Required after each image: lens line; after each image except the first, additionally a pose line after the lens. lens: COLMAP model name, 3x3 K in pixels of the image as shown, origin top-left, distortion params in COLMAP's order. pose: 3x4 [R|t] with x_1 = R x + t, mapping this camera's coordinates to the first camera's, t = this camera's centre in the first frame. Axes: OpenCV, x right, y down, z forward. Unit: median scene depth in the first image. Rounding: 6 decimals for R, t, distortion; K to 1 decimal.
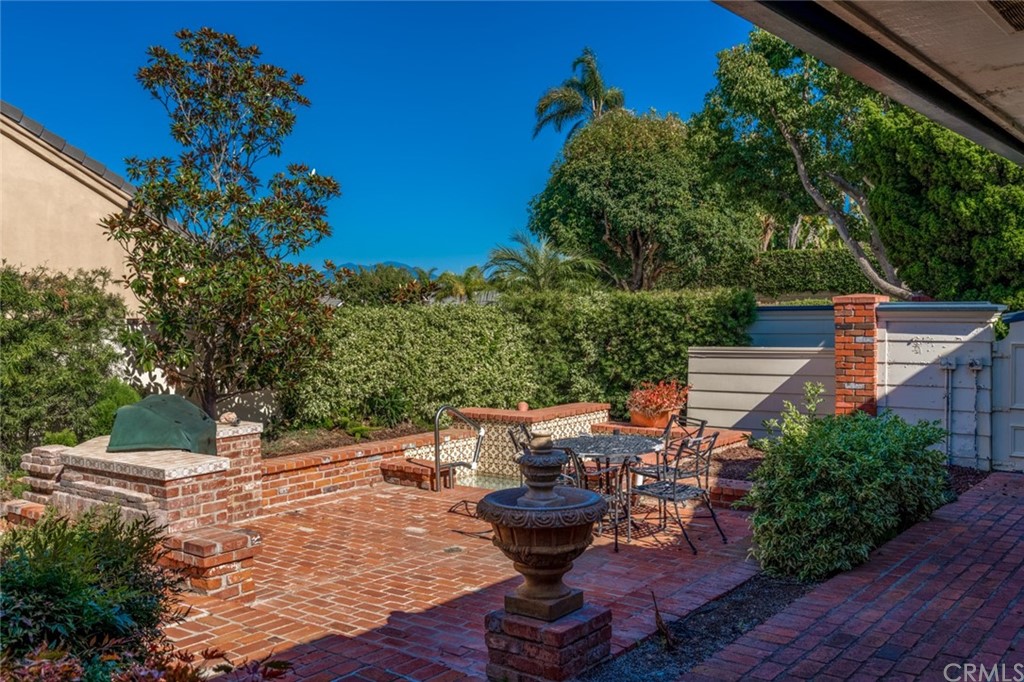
lens RADIAL K [[937.7, 0, 537.3], [0, 937.7, 339.6], [0, 0, 1]] dist [-0.034052, 0.001240]
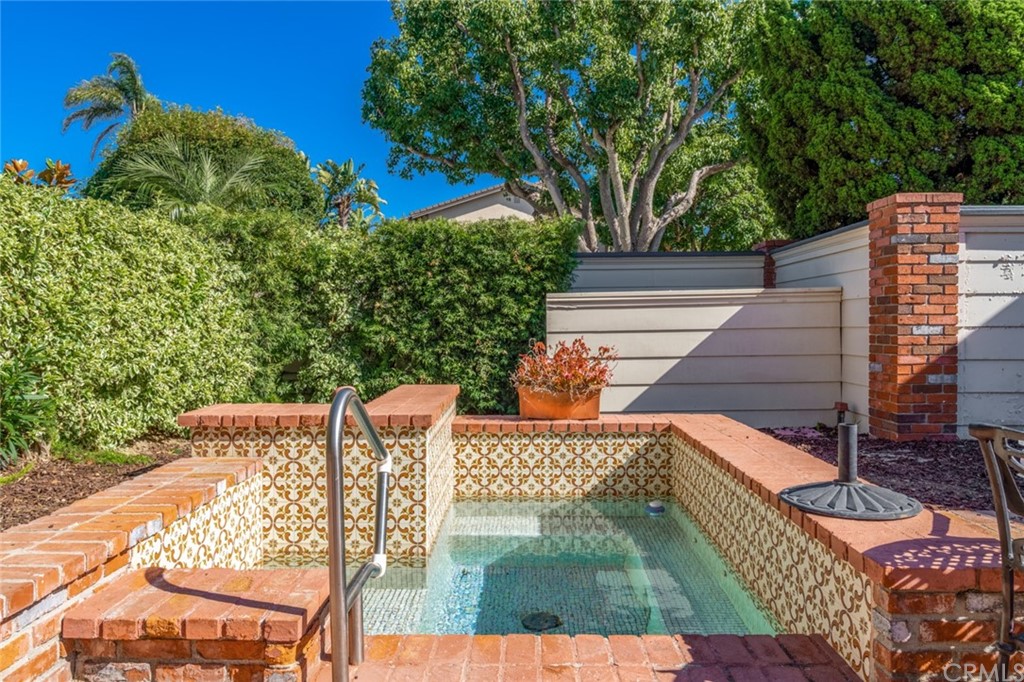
lens RADIAL K [[695.1, 0, 495.2], [0, 695.1, 309.3], [0, 0, 1]] dist [-0.019420, 0.005152]
pose [[0.818733, 0.018050, 0.573890, -0.138837], [0.017006, 0.998305, -0.055660, 0.042680], [-0.573922, 0.055331, 0.817038, 0.583926]]
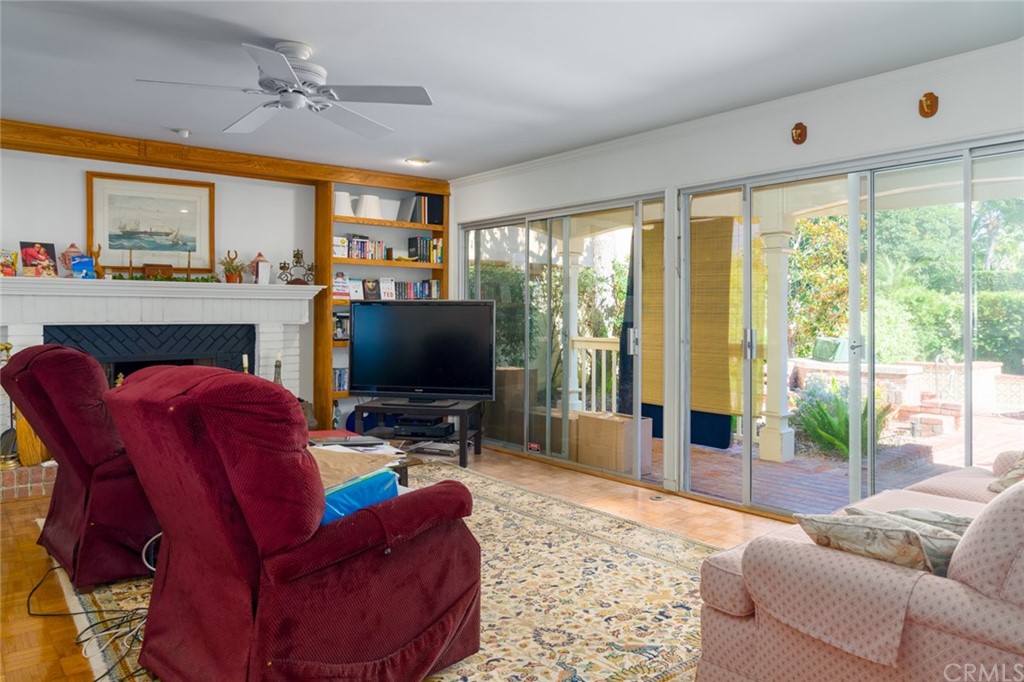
lens RADIAL K [[695.1, 0, 495.2], [0, 695.1, 309.3], [0, 0, 1]] dist [-0.019420, 0.005152]
pose [[0.967756, 0.019394, -0.251143, -0.412806], [-0.030278, 0.998759, -0.039547, 0.046825], [0.250064, 0.045876, 0.967142, -0.288622]]
